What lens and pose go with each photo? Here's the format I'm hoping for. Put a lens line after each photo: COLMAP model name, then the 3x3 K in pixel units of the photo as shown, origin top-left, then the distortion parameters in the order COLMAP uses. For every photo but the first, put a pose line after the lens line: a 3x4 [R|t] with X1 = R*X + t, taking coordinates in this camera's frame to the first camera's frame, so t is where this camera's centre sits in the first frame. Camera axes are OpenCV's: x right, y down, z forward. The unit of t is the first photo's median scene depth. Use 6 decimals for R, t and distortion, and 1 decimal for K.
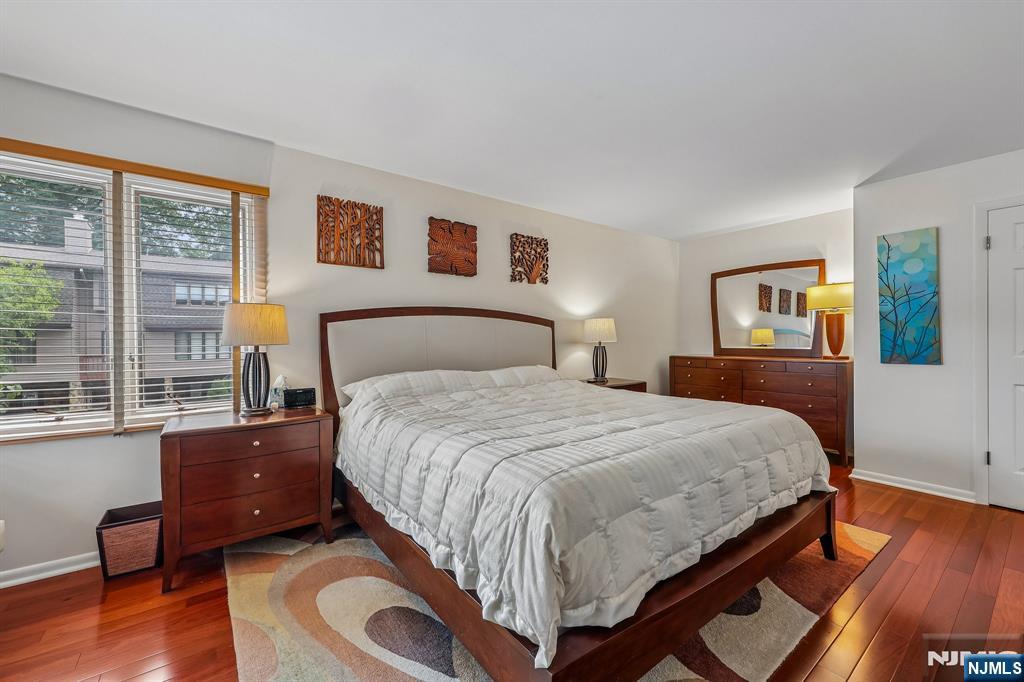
lens RADIAL K [[411.6, 0, 512.1], [0, 411.6, 339.2], [0, 0, 1]] dist [-0.002207, -0.000440]
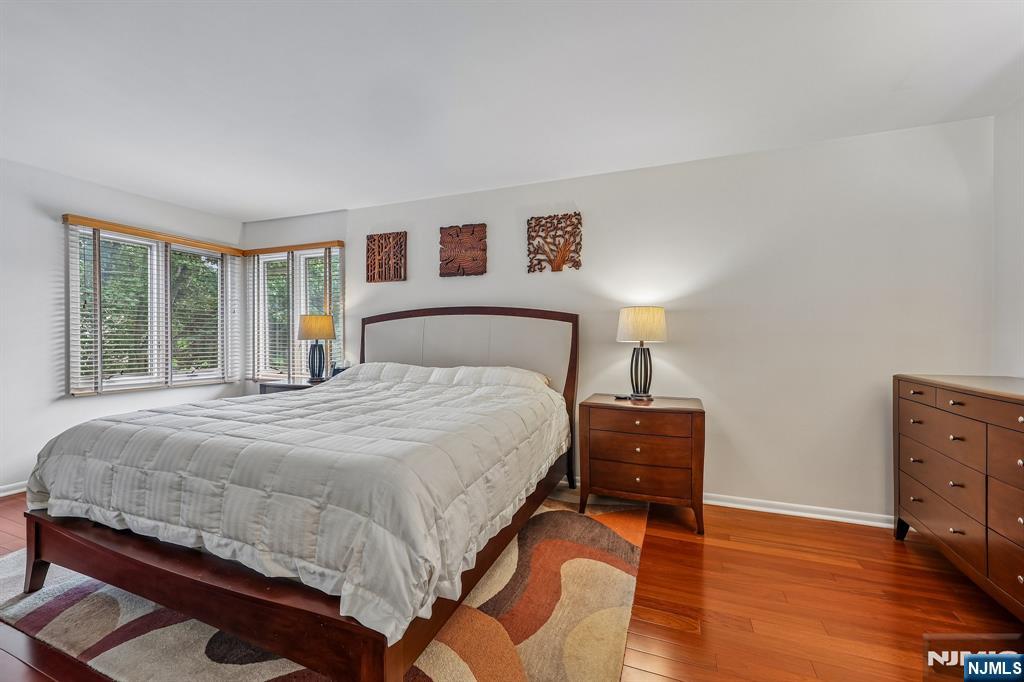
lens RADIAL K [[411.6, 0, 514.9], [0, 411.6, 343.1], [0, 0, 1]] dist [-0.002207, -0.000440]
pose [[0.520733, 0.022640, -0.853420, 0.804212], [-0.002688, 0.999687, 0.024880, -0.009297], [0.853716, -0.010662, 0.520630, 0.536066]]
